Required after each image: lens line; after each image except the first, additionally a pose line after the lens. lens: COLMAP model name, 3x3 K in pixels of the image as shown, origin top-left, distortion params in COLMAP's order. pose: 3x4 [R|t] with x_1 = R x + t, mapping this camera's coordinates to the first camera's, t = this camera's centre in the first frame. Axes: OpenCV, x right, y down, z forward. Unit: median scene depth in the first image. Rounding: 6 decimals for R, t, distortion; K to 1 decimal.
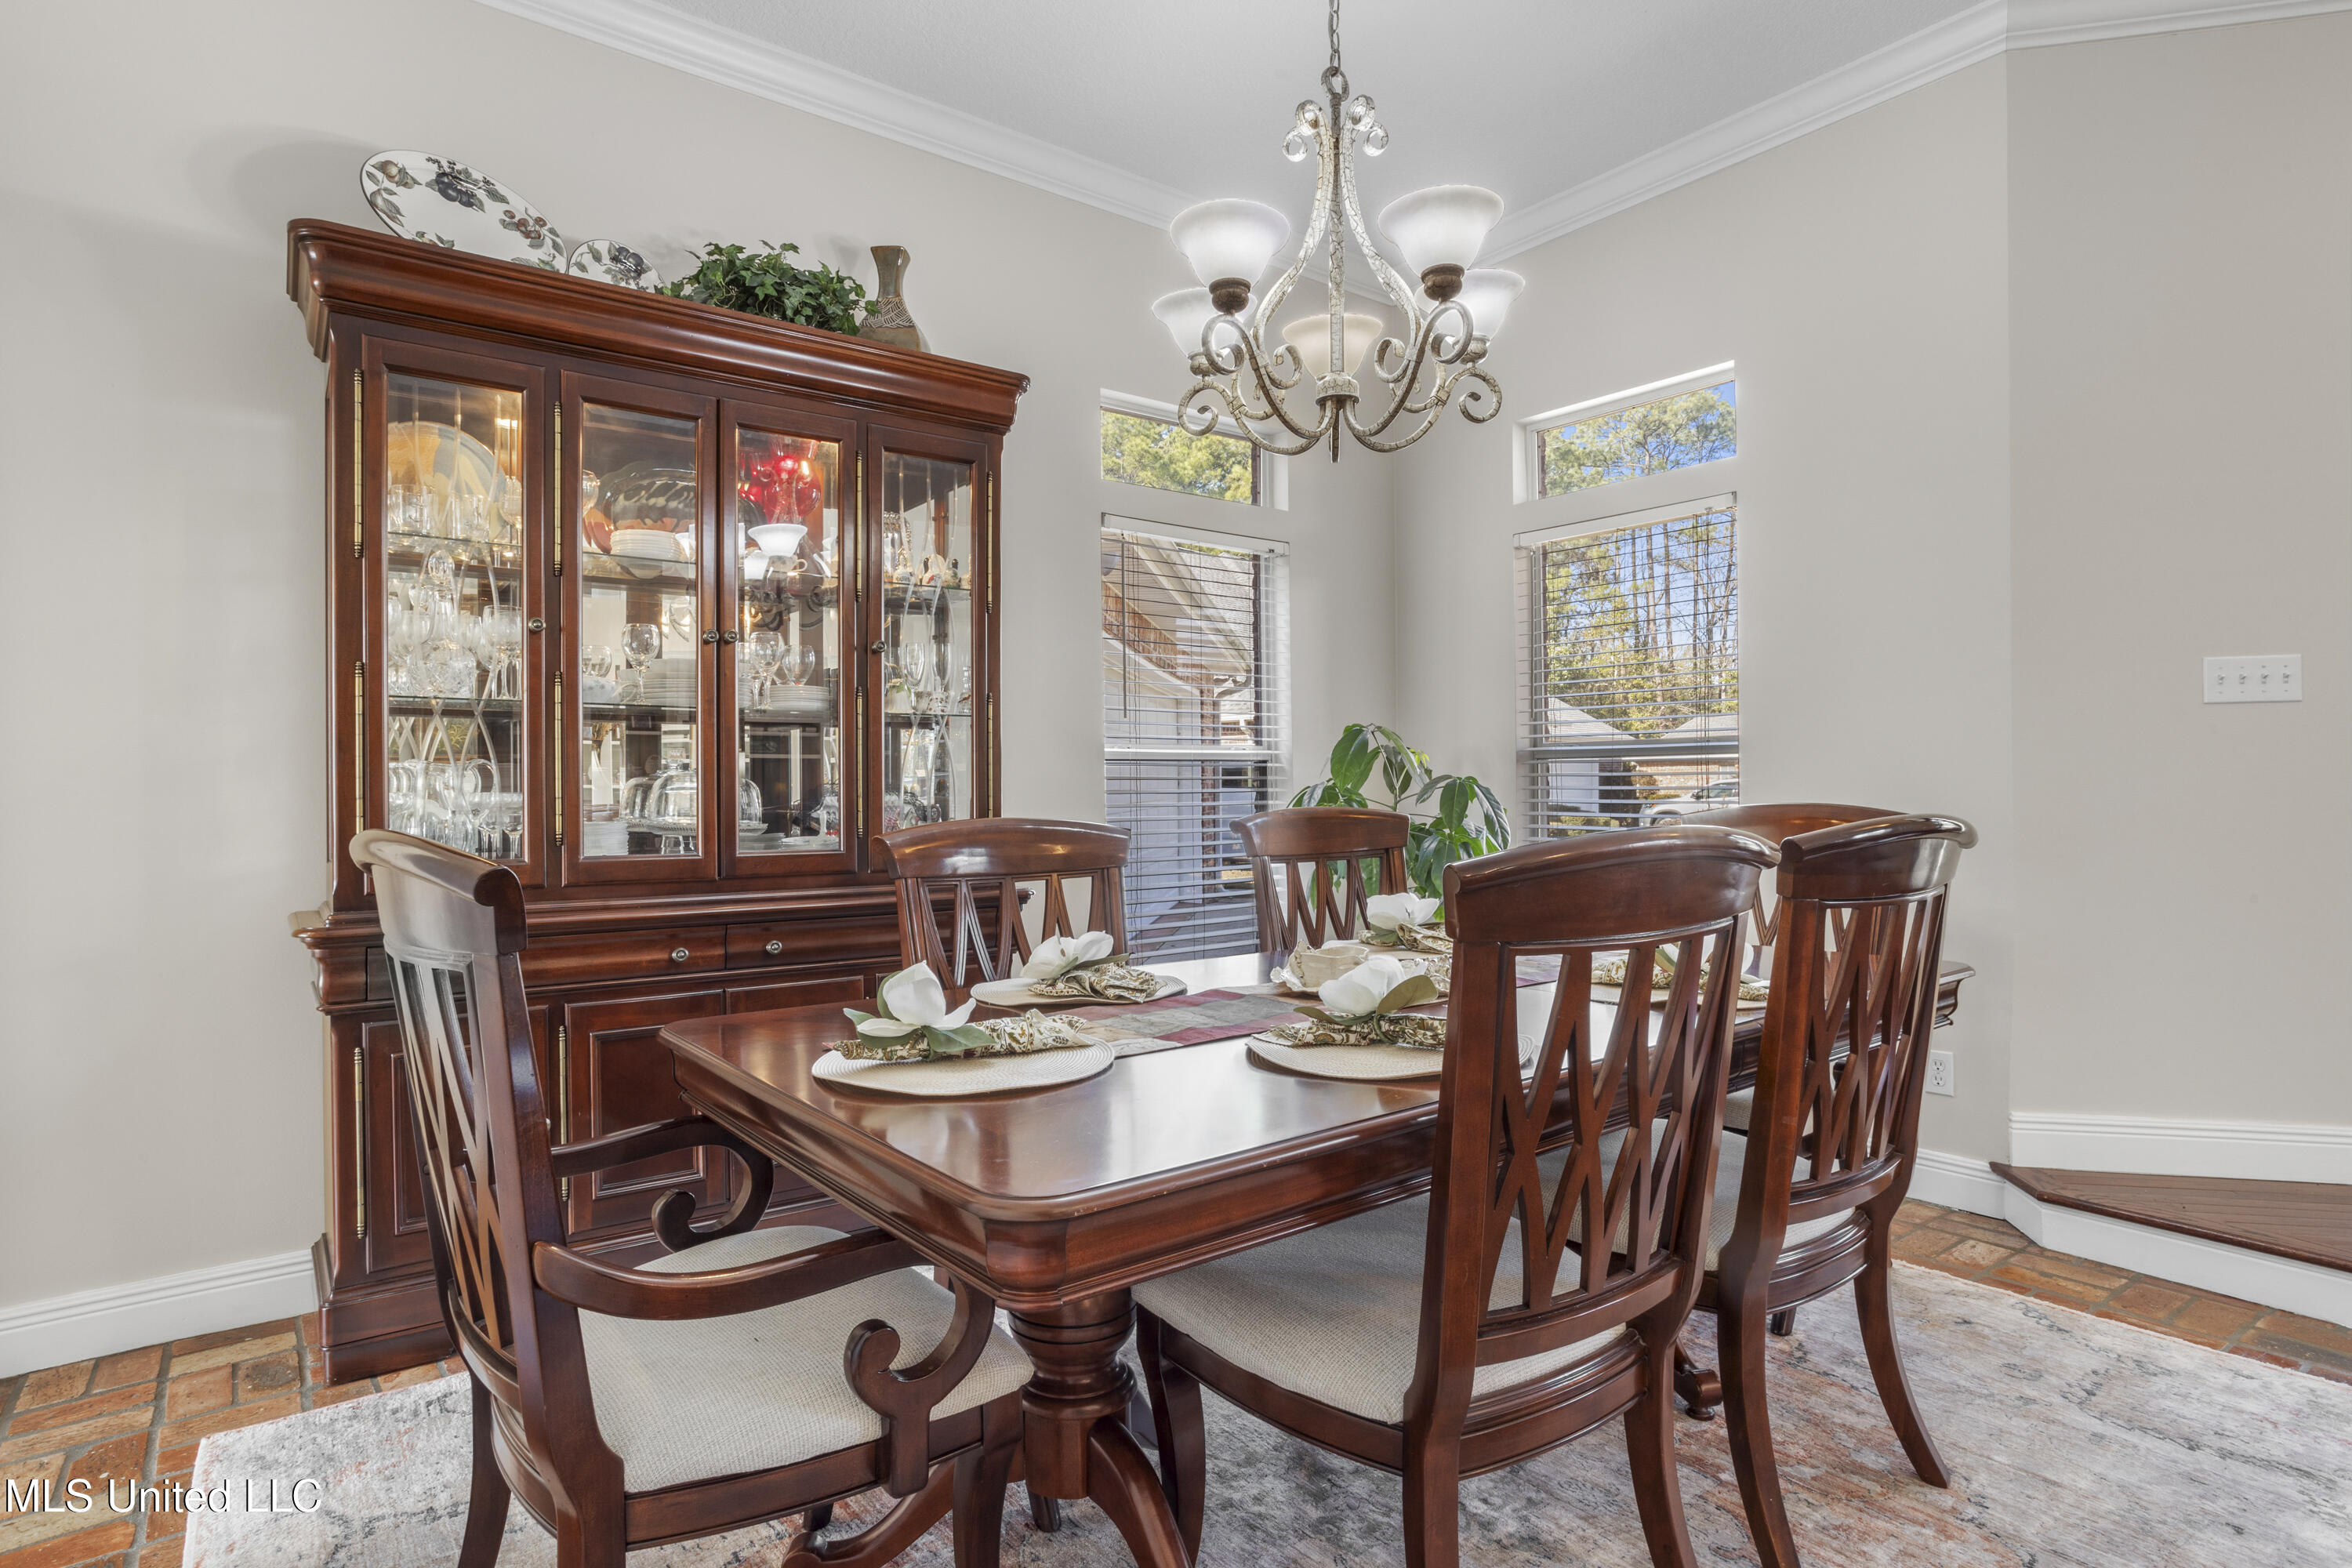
lens RADIAL K [[1228.2, 0, 1176.0], [0, 1228.2, 784.0], [0, 0, 1]] dist [-0.006093, -0.001150]
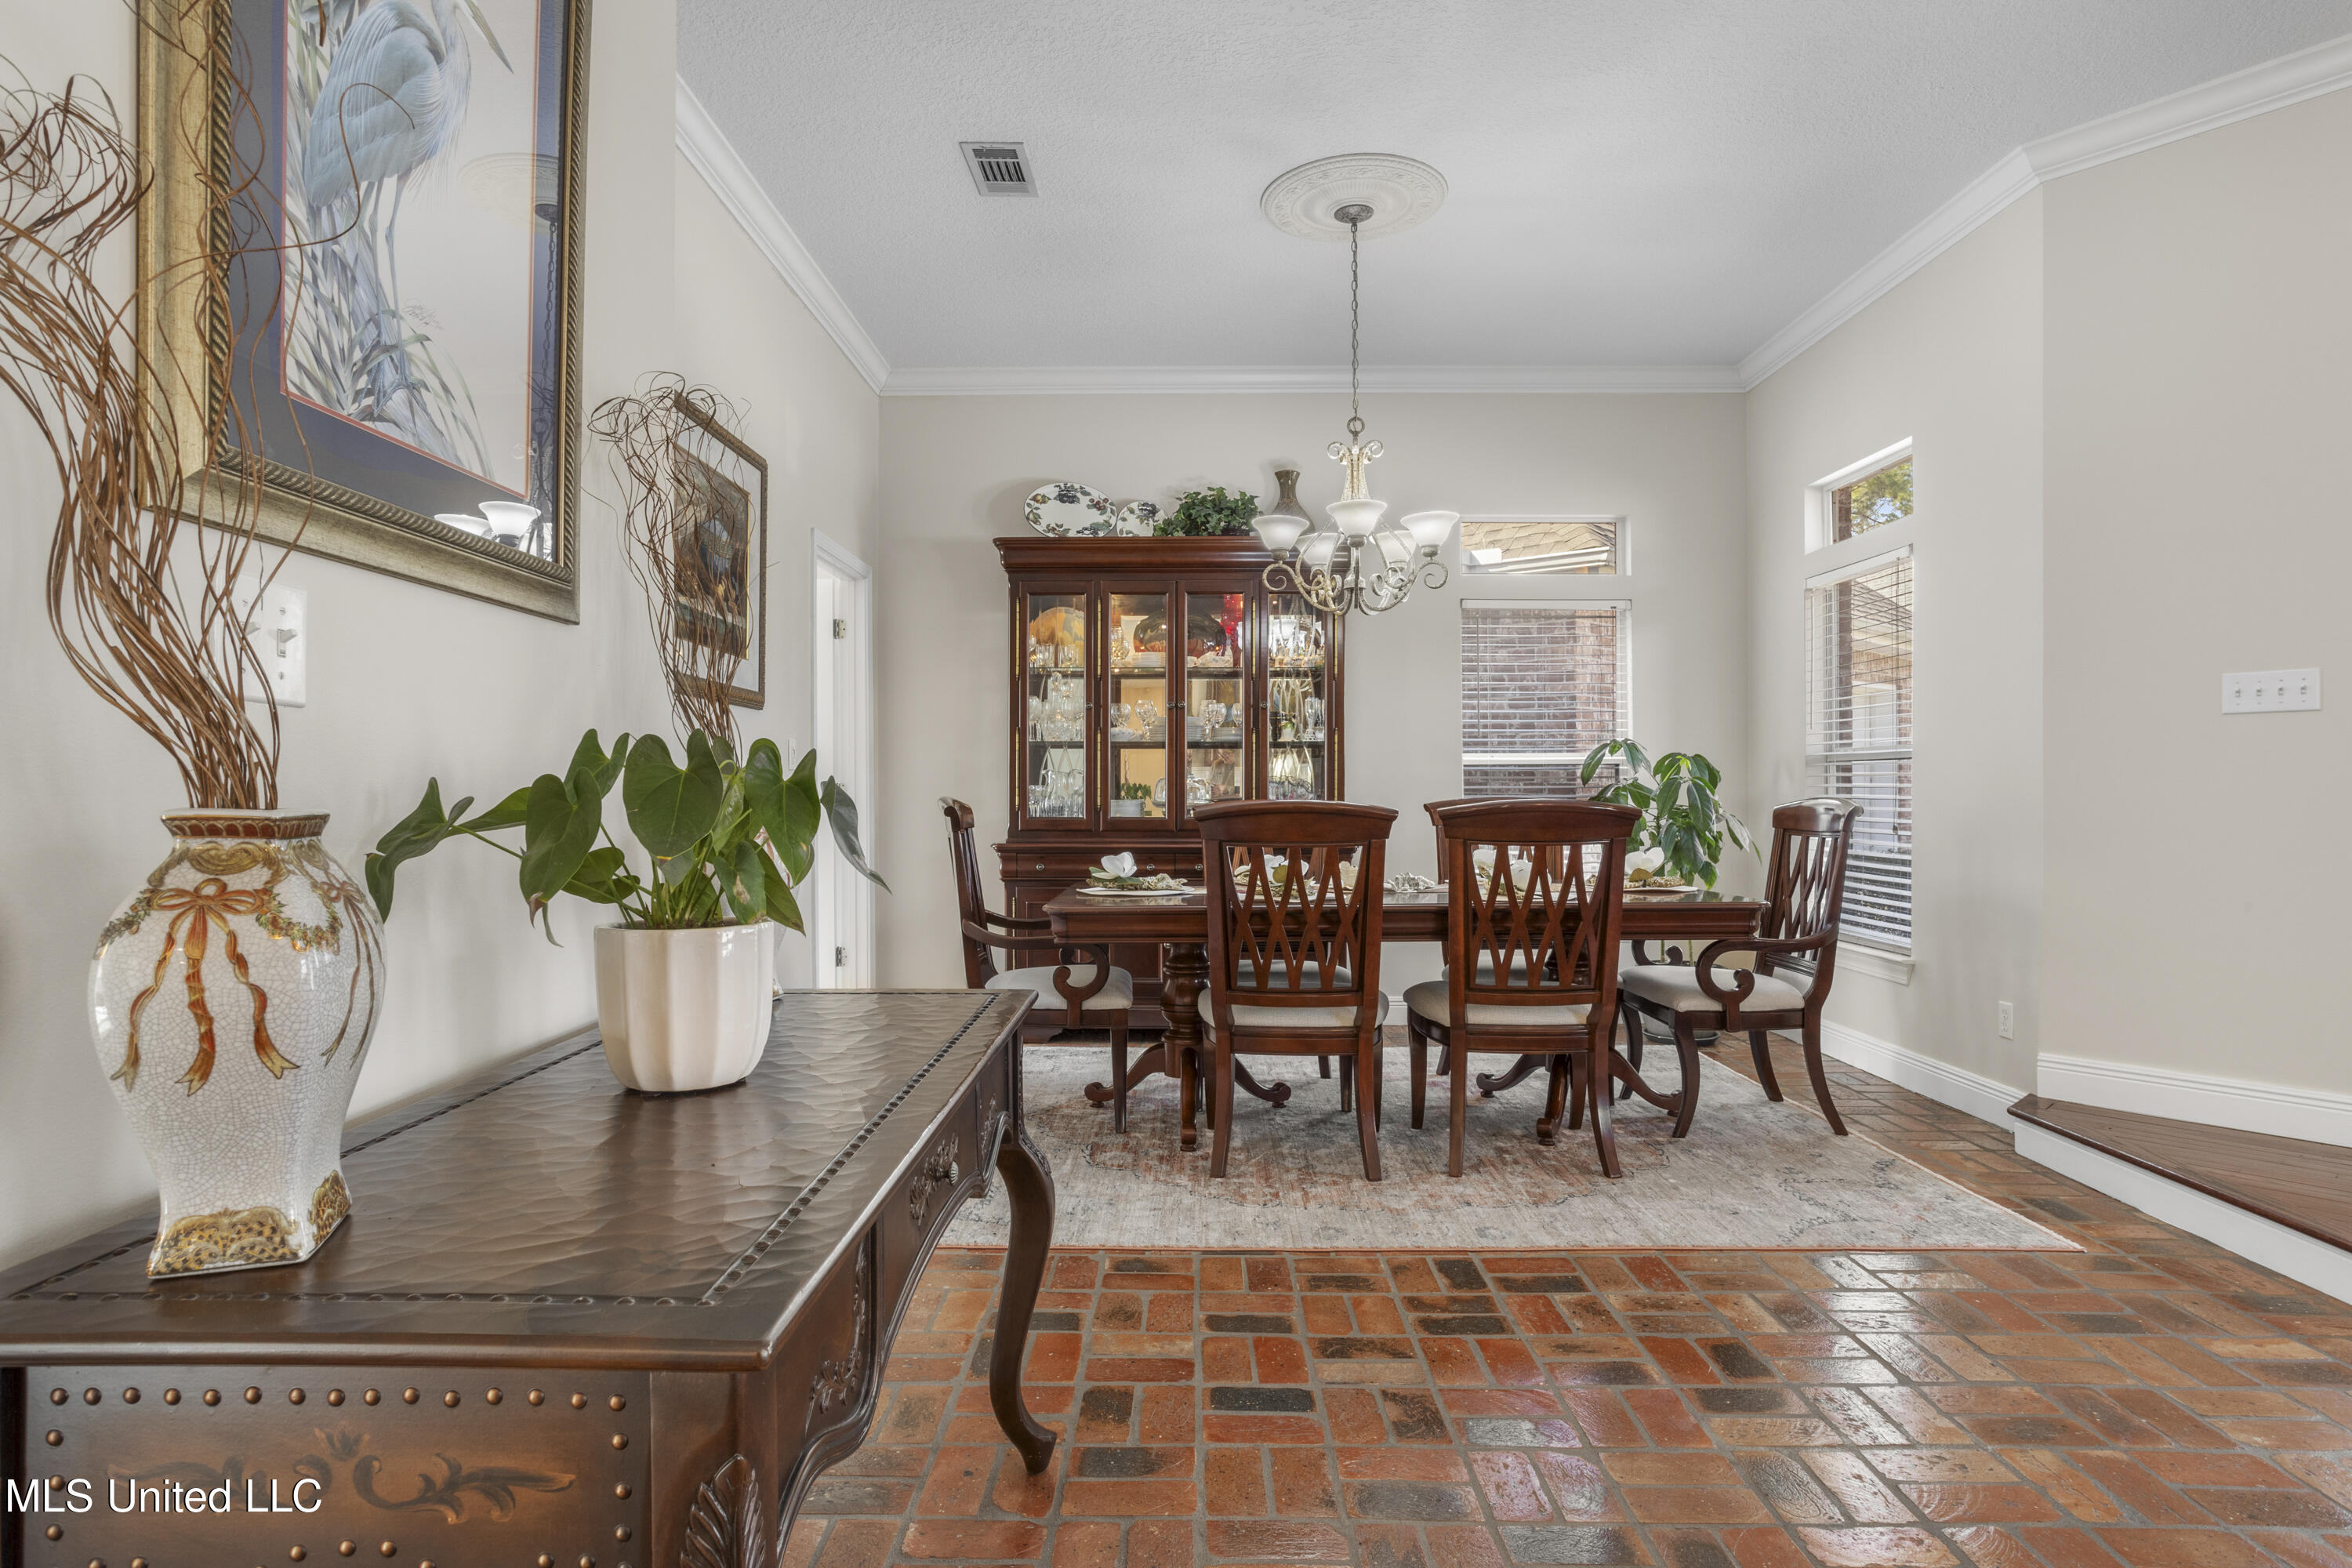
lens RADIAL K [[1278.0, 0, 1181.2], [0, 1278.0, 750.1], [0, 0, 1]] dist [-0.056302, 0.038244]
pose [[0.793890, -0.012399, -0.607935, 0.821405], [-0.004590, 0.999641, -0.026382, 0.003508], [0.608044, 0.023735, 0.793549, -0.557049]]
